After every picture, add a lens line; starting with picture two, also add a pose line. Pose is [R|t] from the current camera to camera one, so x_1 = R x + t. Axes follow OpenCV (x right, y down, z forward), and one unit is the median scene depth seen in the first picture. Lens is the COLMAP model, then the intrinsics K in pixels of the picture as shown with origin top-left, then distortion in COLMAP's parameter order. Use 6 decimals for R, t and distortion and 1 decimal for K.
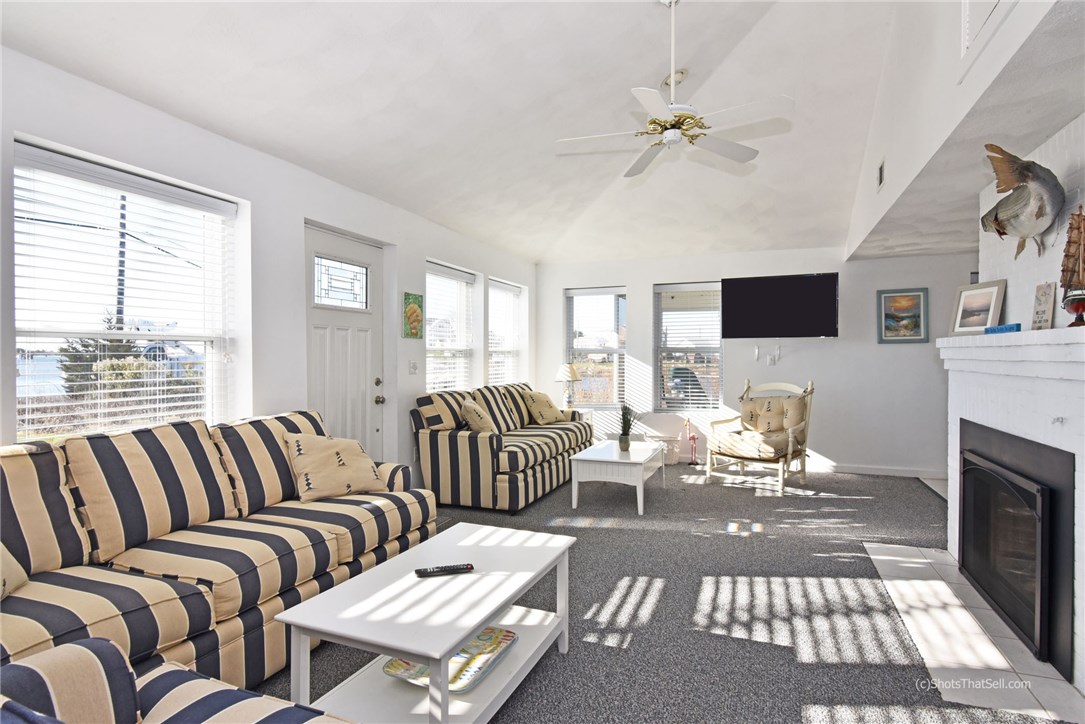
lens RADIAL K [[578.0, 0, 537.6], [0, 578.0, 367.3], [0, 0, 1]] dist [-0.008335, 0.003003]
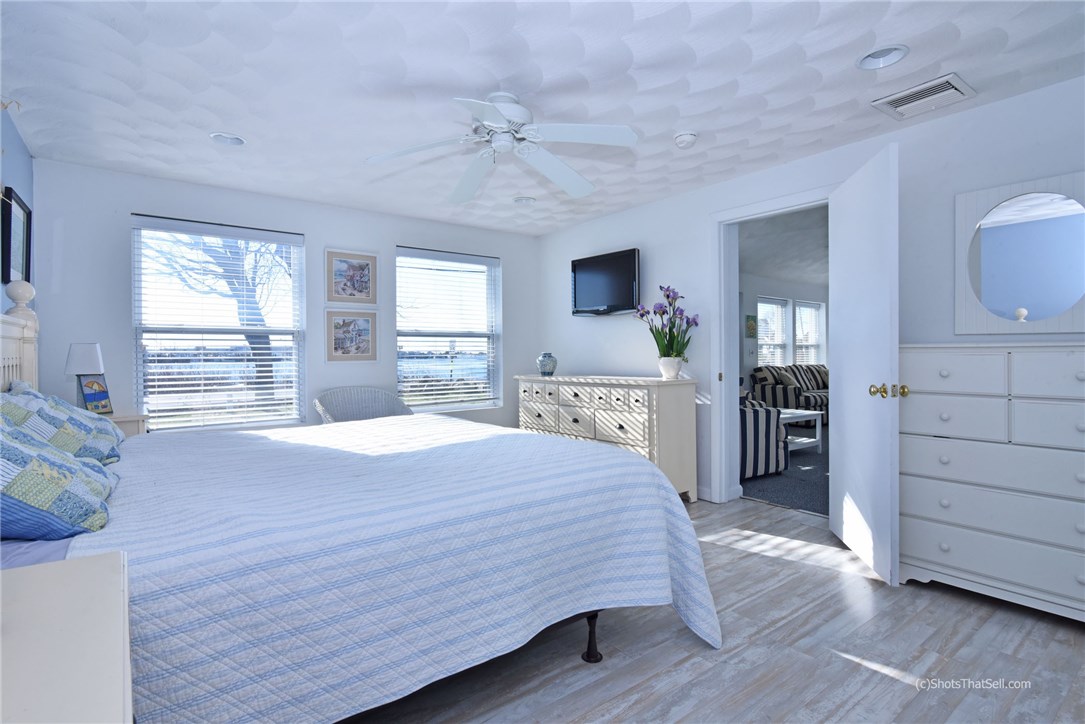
lens RADIAL K [[547.9, 0, 534.4], [0, 547.9, 359.8], [0, 0, 1]] dist [-0.011699, -0.002695]
pose [[0.847792, -0.010803, -0.530220, 0.172266], [0.000098, 0.999796, -0.020214, 0.072548], [0.530330, 0.017085, 0.847619, -1.158053]]
